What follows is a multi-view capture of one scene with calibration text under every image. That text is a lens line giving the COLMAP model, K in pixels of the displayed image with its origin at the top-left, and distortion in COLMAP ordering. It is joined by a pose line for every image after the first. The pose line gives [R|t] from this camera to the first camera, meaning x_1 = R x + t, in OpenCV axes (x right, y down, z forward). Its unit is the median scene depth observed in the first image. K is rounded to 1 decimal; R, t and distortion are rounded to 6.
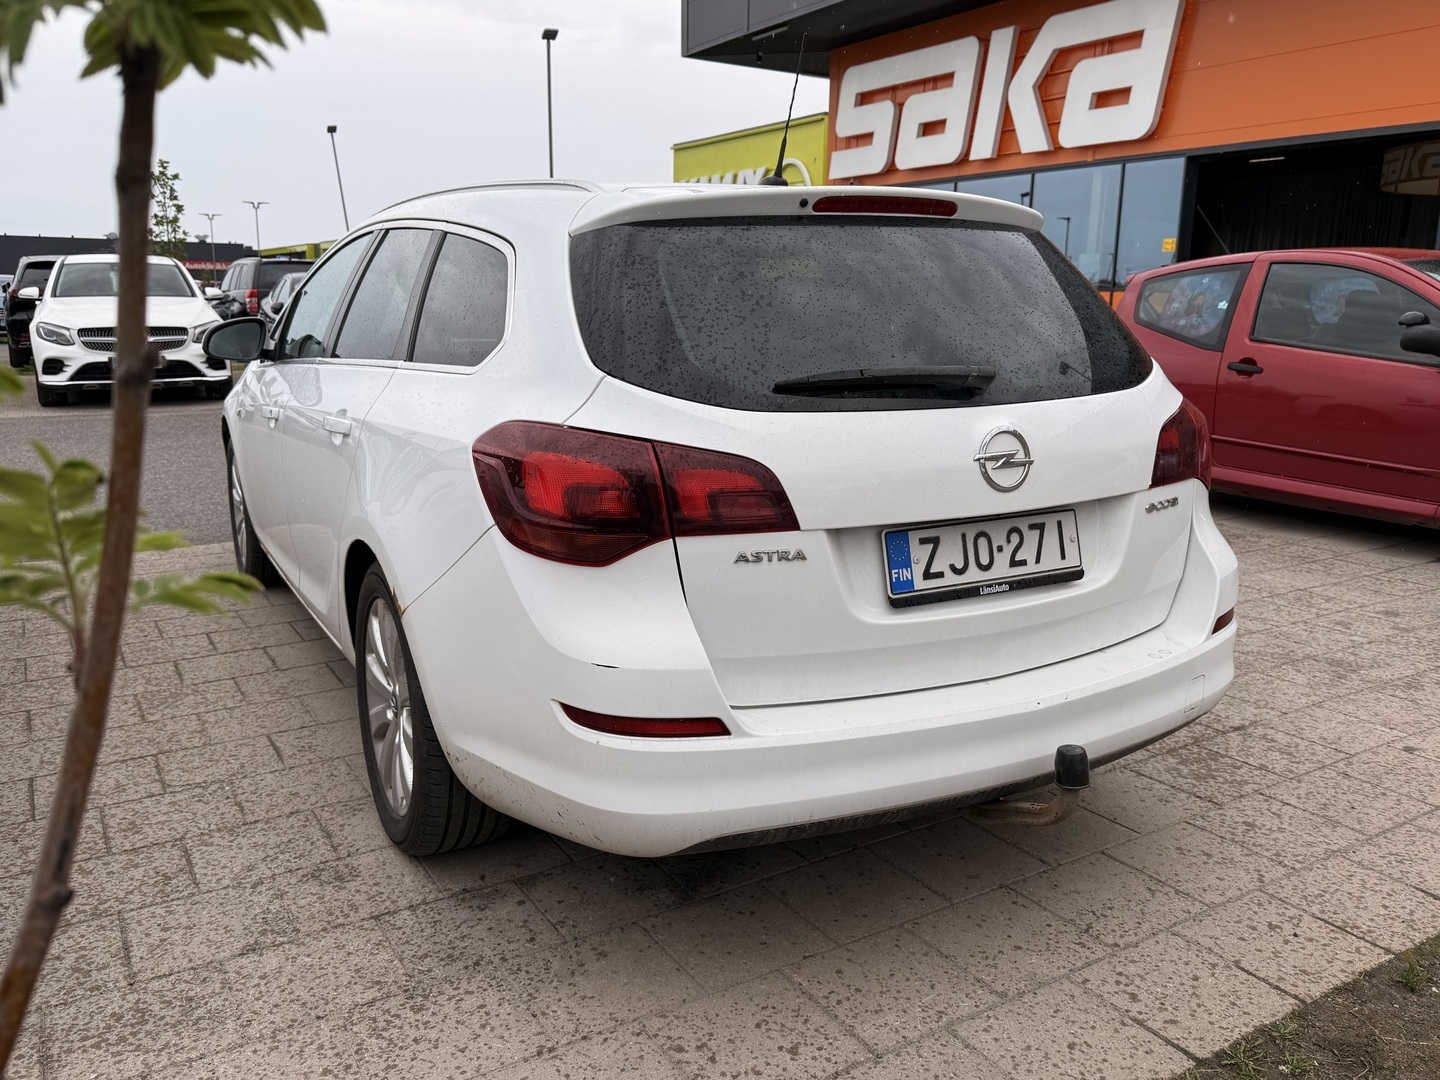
lens RADIAL K [[1154.7, 0, 720.0], [0, 1154.7, 540.0], [0, 0, 1]] dist [0.011939, -0.012405]
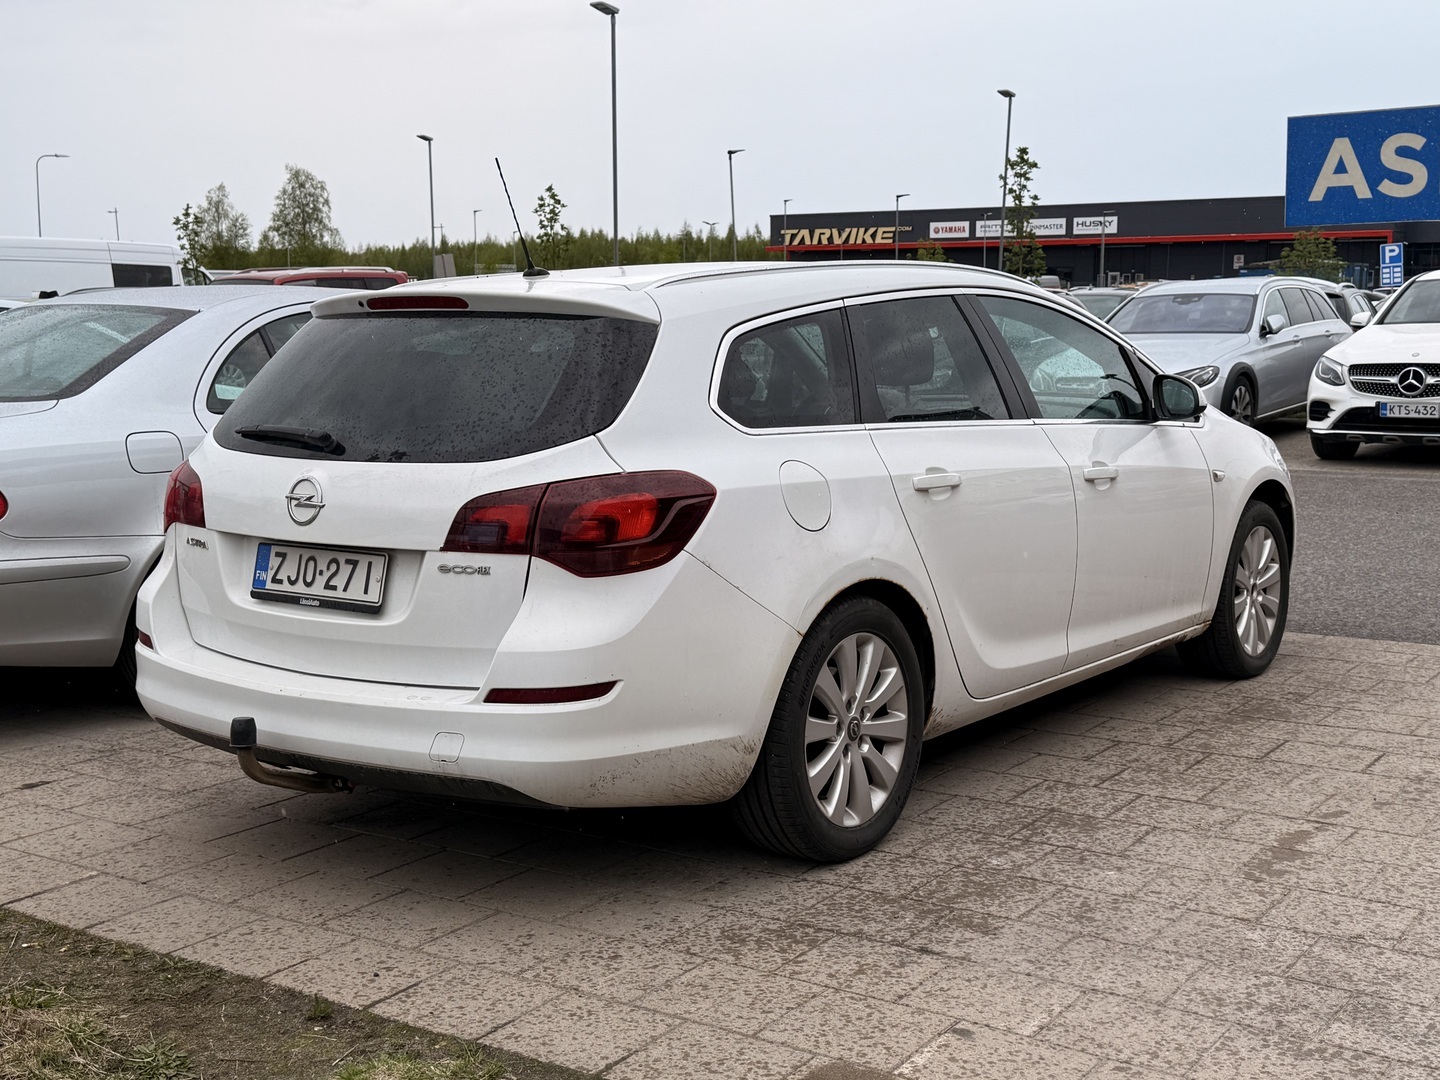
lens RADIAL K [[1775.4, 0, 720.0], [0, 1775.4, 540.0], [0, 0, 1]] dist [0.229184, -0.597303]
pose [[0.404568, 0.111336, -0.907705, 2.203995], [-0.180797, 0.982709, 0.039954, -0.185855], [0.896458, 0.147946, 0.417702, 0.560114]]
